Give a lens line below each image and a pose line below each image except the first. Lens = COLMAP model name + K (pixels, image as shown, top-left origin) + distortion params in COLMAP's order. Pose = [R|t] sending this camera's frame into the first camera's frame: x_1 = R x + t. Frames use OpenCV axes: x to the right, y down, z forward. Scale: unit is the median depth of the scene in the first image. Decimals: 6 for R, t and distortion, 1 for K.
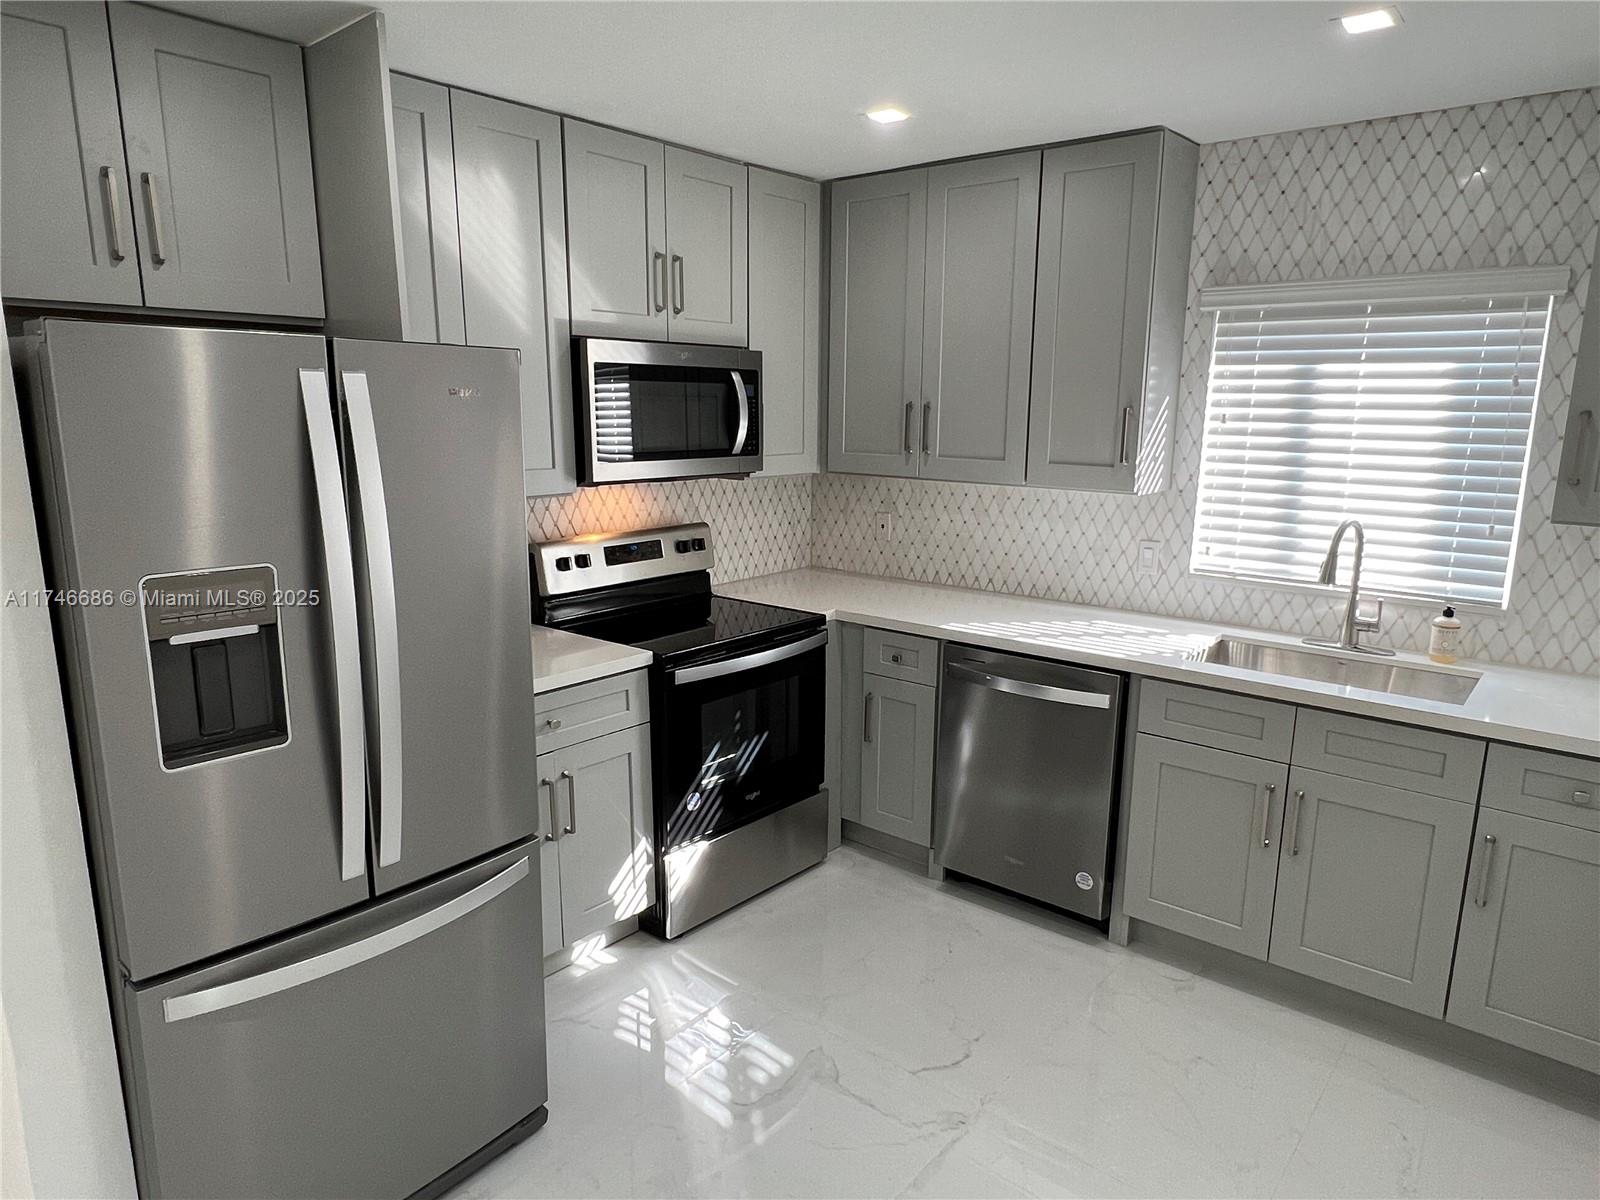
lens RADIAL K [[996.8, 0, 799.7], [0, 996.8, 604.4], [0, 0, 1]] dist [-0.002139, -0.000678]
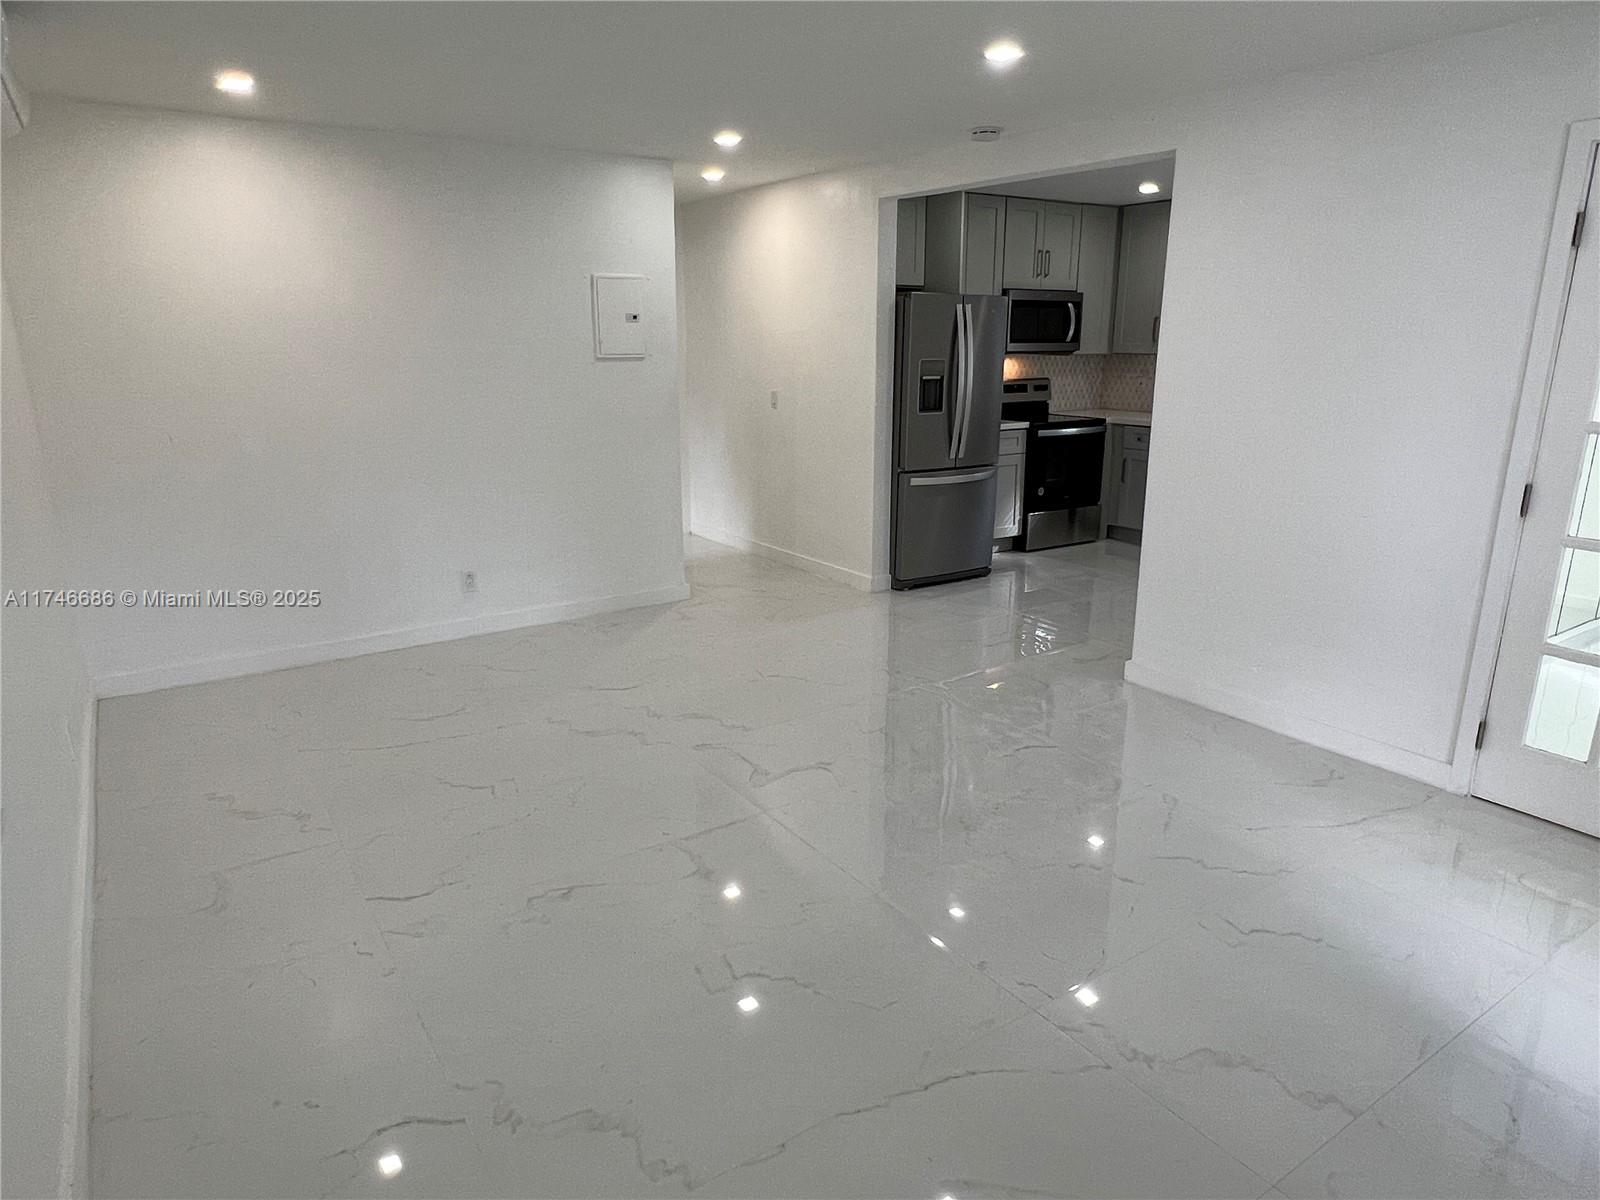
lens RADIAL K [[996.8, 0, 793.7], [0, 996.8, 597.9], [0, 0, 1]] dist [-0.002139, -0.000678]
pose [[0.959427, 0.064495, -0.274480, -0.005530], [-0.048940, 0.996803, 0.063153, 0.289787], [0.277676, -0.047158, 0.959517, -1.238882]]
